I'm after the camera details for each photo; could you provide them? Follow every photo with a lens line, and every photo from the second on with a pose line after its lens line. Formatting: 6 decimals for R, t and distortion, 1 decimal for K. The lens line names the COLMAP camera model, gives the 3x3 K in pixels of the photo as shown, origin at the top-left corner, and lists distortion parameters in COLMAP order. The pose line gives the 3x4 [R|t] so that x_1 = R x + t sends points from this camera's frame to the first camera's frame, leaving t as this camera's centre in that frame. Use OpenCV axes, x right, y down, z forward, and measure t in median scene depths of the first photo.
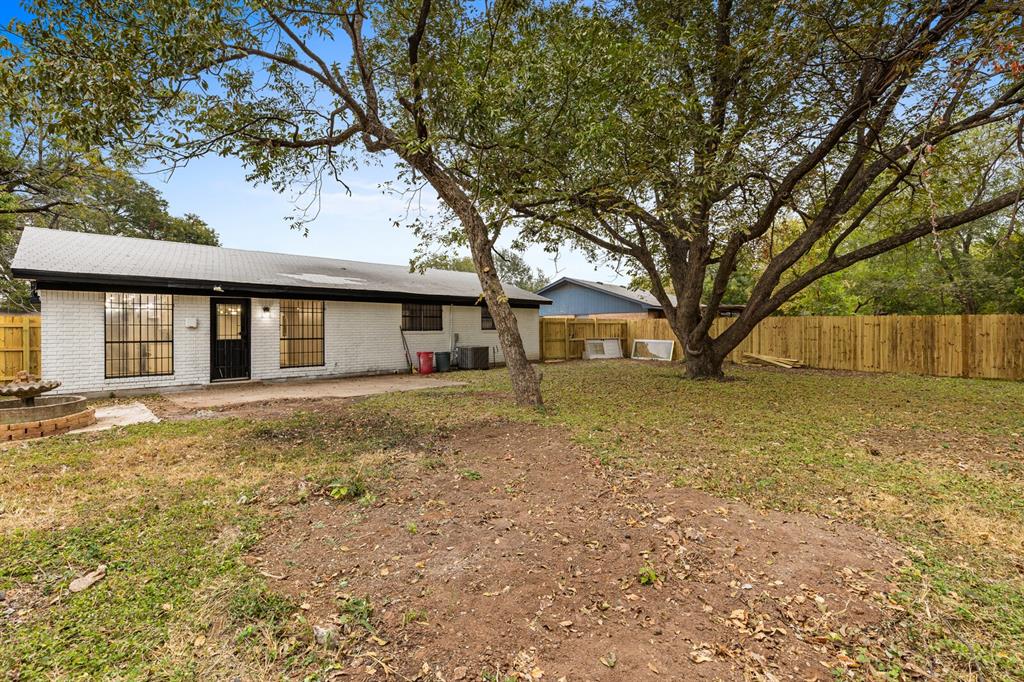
lens RADIAL K [[464.1, 0, 509.7], [0, 464.1, 337.2], [0, 0, 1]] dist [0.001603, 0.000230]
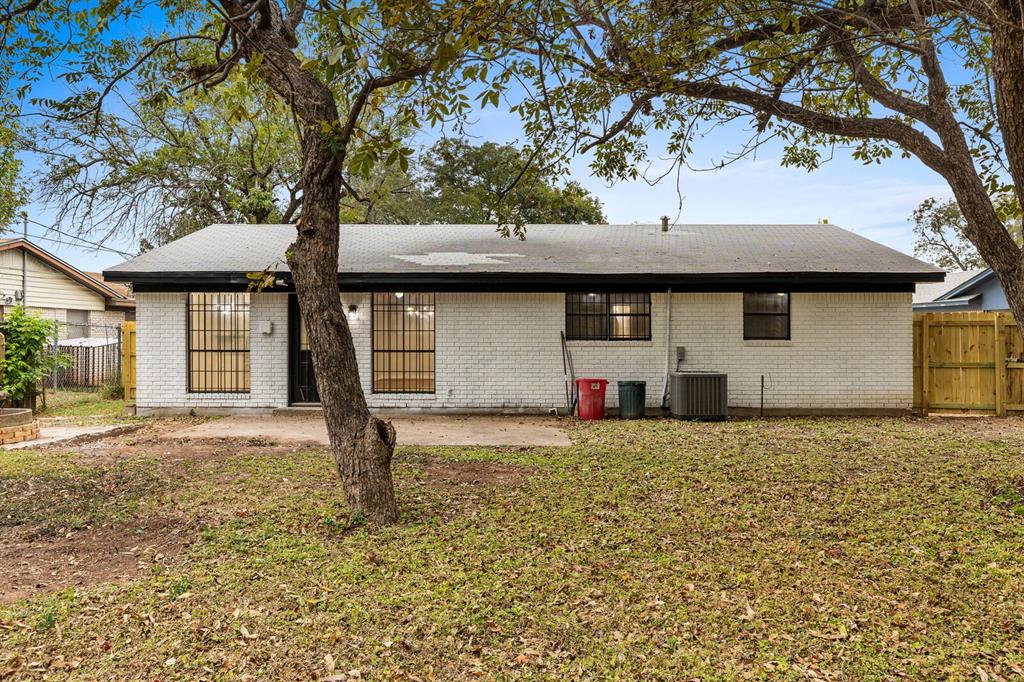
lens RADIAL K [[754.3, 0, 511.0], [0, 754.3, 343.6], [0, 0, 1]] dist [0.003542, 0.003111]
pose [[0.713261, 0.011035, -0.700811, 0.414395], [-0.017136, 0.999852, -0.001698, -0.007785], [0.700689, 0.013220, 0.713345, 0.328011]]
